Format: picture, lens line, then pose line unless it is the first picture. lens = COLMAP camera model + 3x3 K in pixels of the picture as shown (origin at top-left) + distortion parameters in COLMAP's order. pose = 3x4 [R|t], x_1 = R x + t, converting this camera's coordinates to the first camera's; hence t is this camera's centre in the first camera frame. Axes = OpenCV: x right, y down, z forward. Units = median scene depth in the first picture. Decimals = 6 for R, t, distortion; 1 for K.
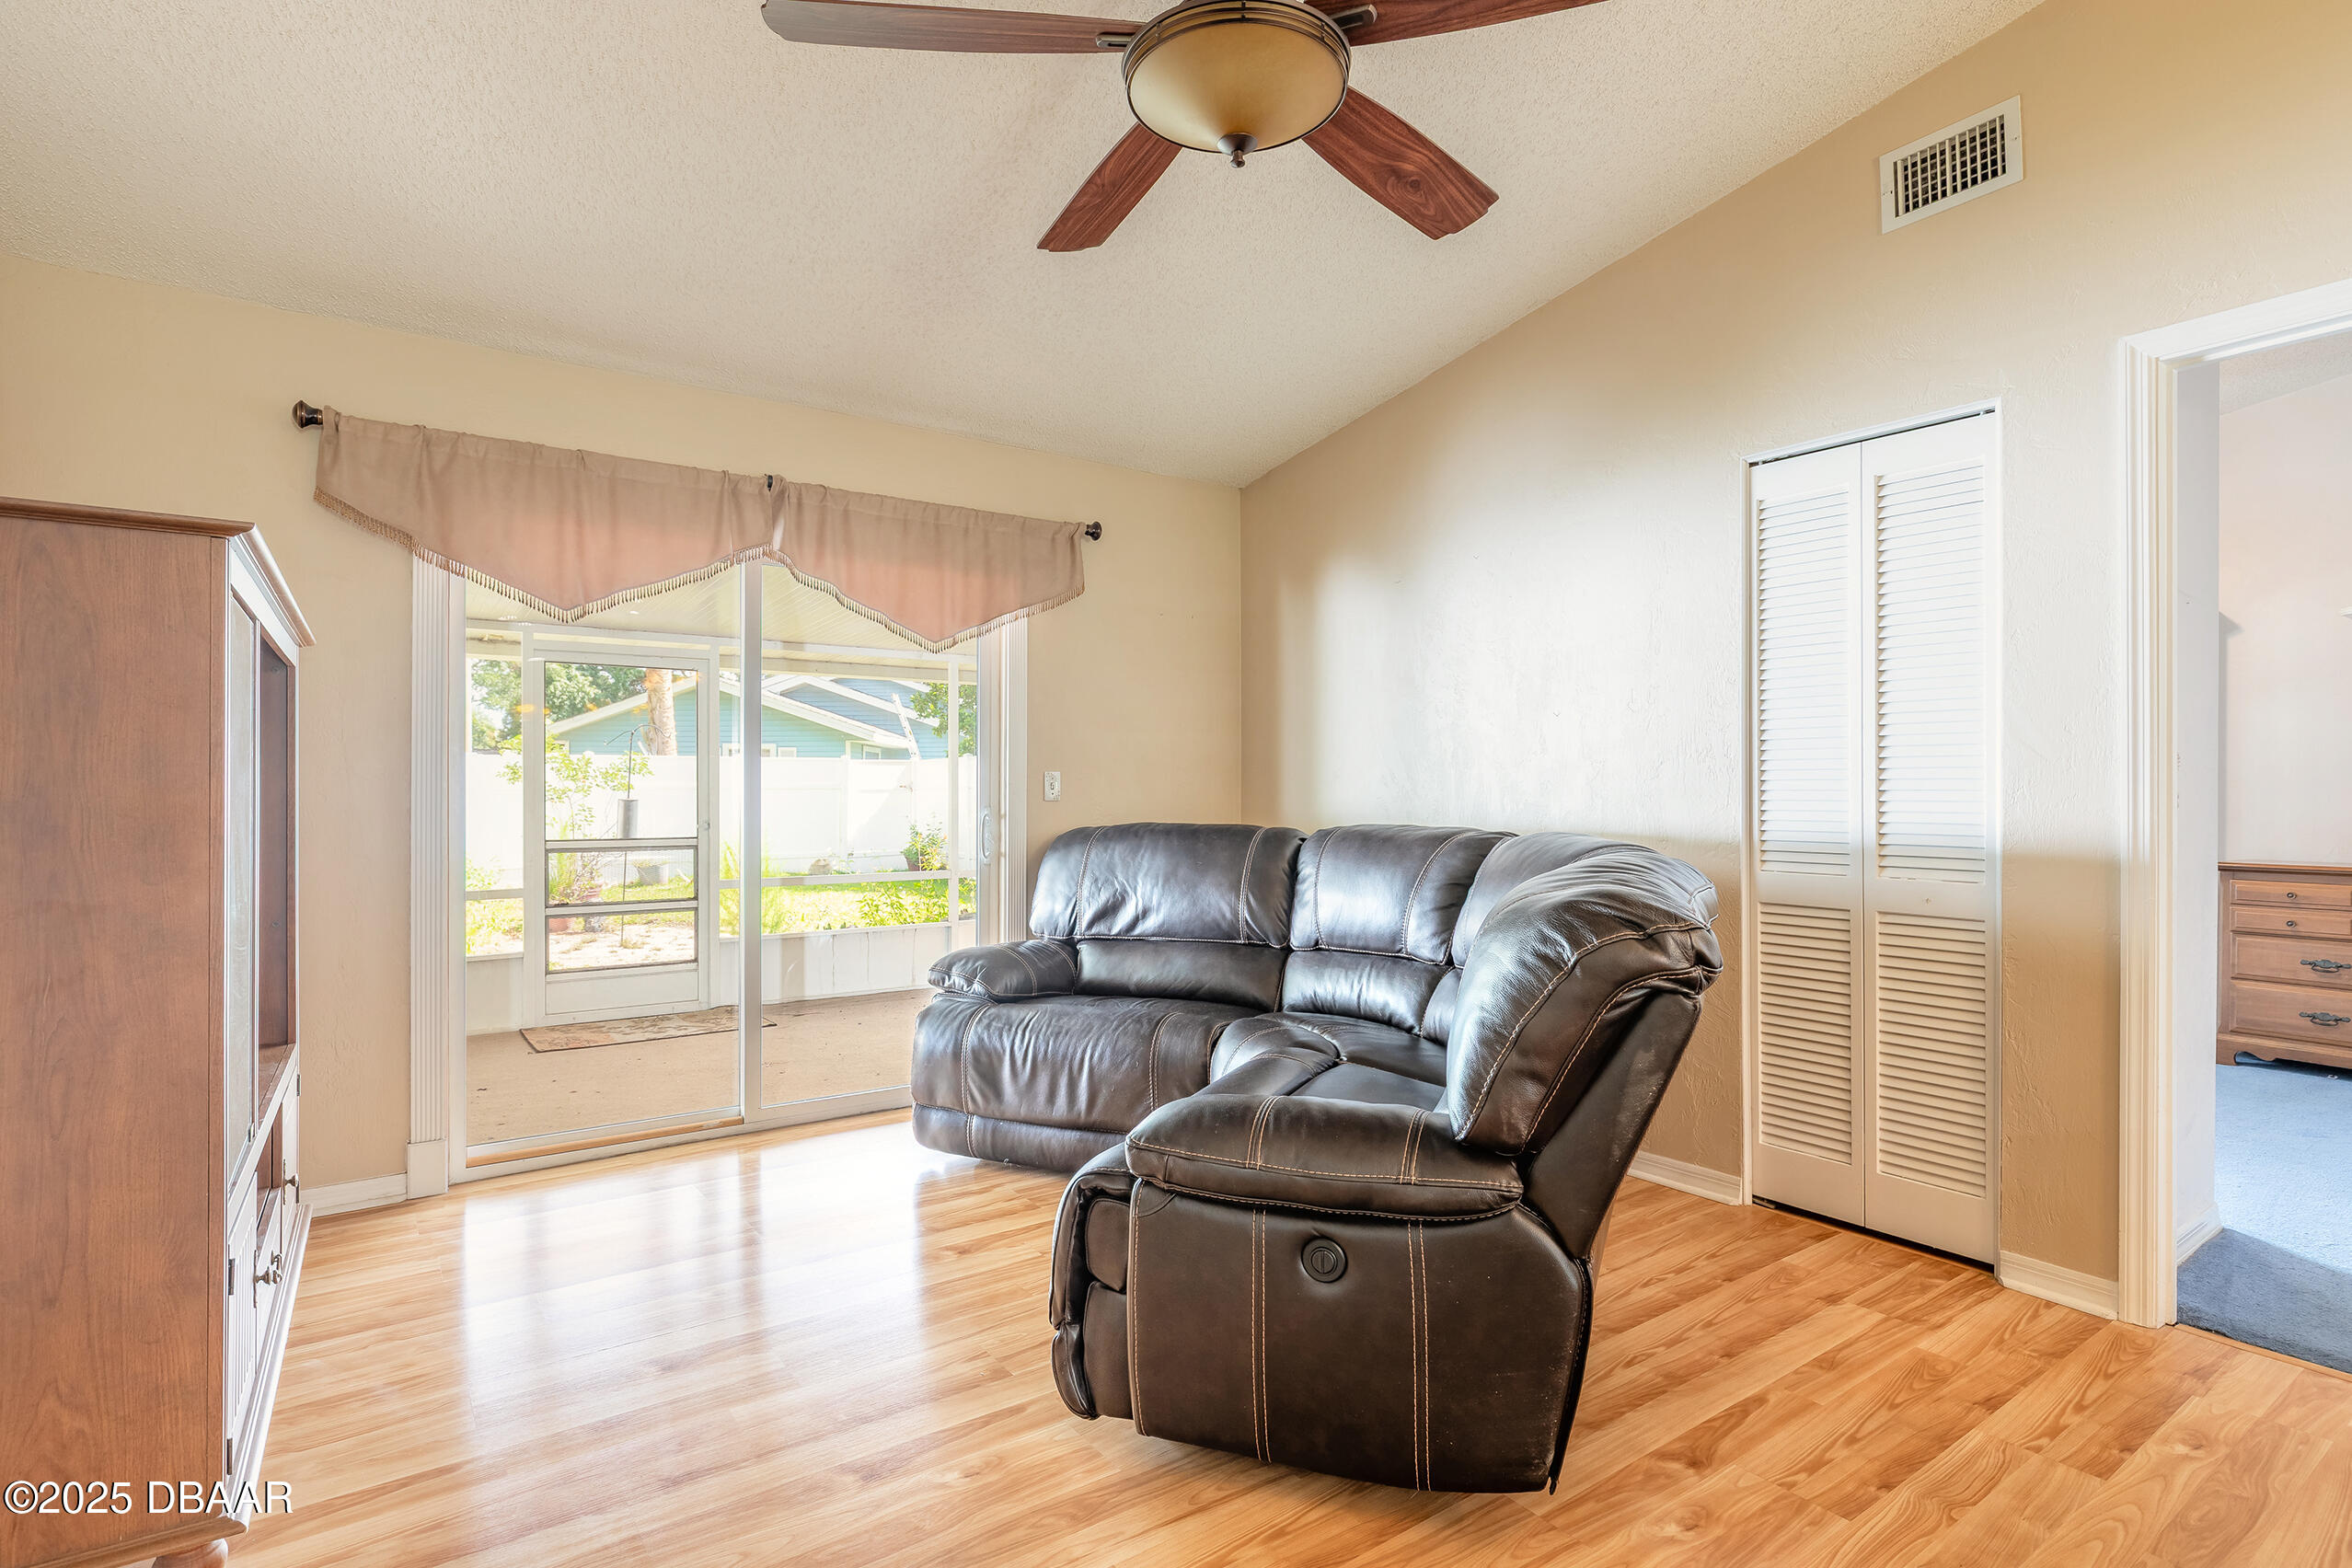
lens RADIAL K [[1177.6, 0, 1171.0], [0, 1177.6, 785.7], [0, 0, 1]] dist [-0.006576, -0.000089]
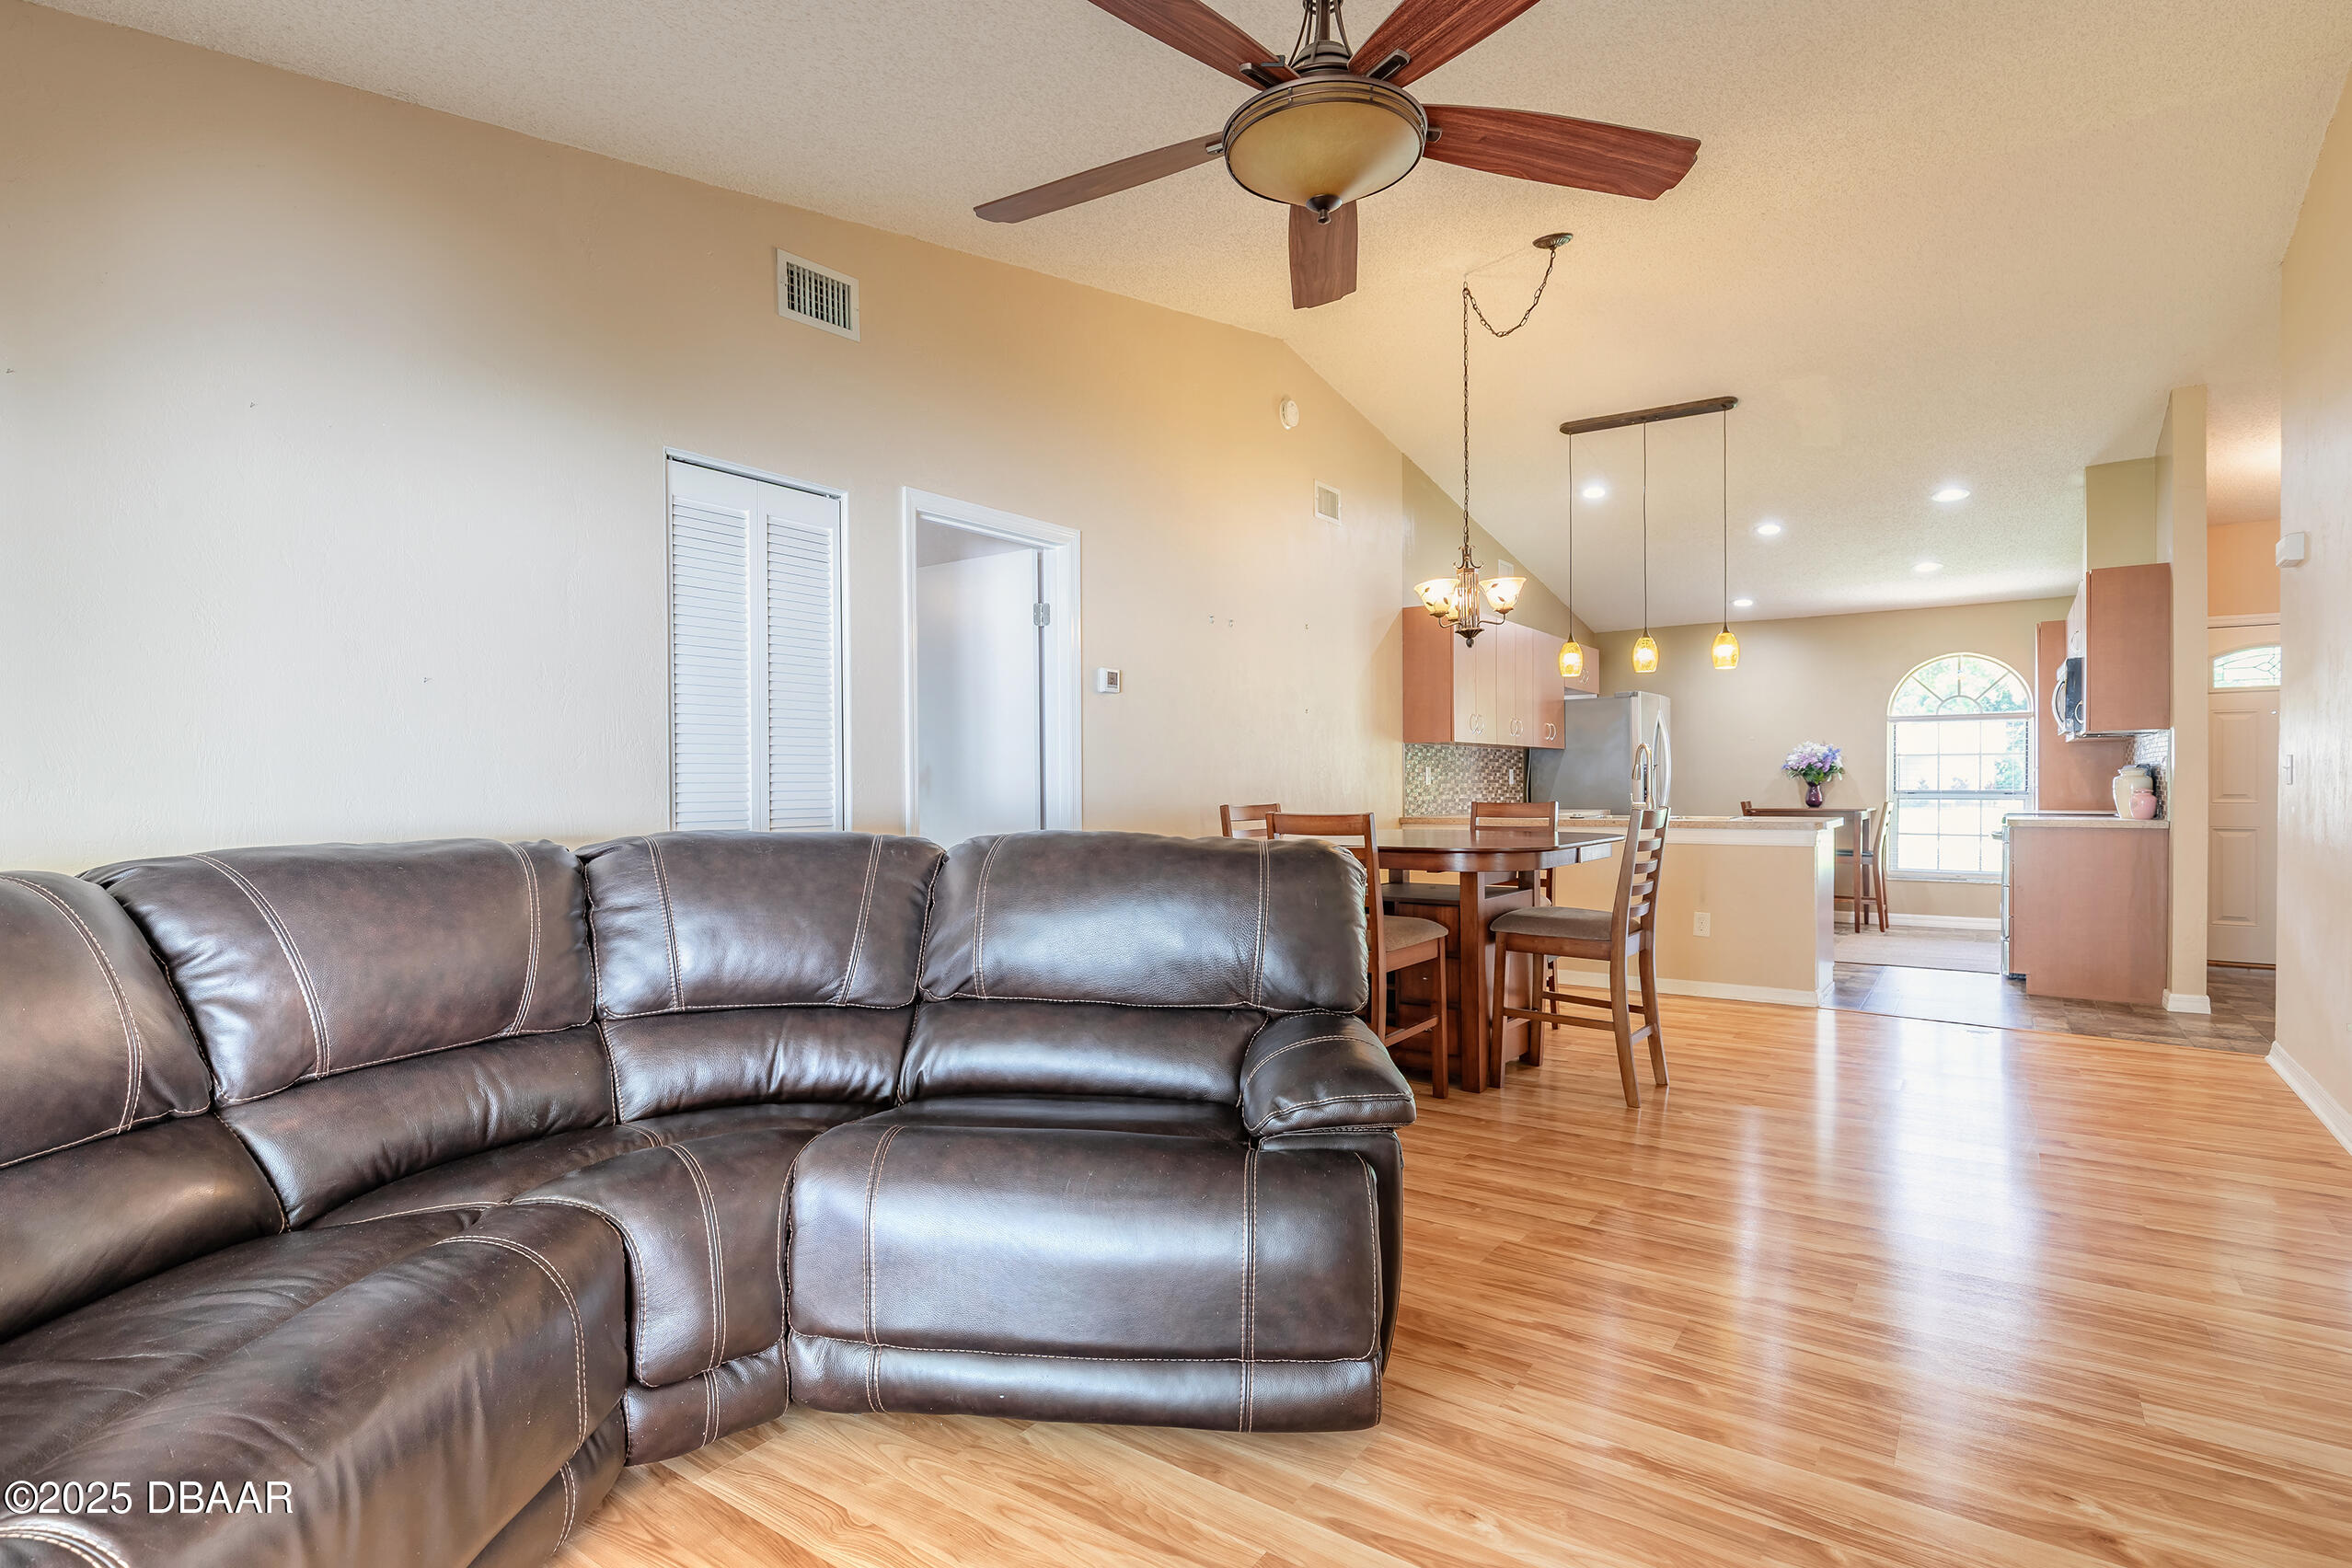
lens RADIAL K [[1177.6, 0, 1174.9], [0, 1177.6, 787.5], [0, 0, 1]] dist [-0.006576, -0.000089]
pose [[-0.330132, -0.004529, 0.943924, -0.665823], [0.001568, 0.999984, 0.005347, 0.001473], [-0.943933, 0.003246, -0.330120, 1.046082]]
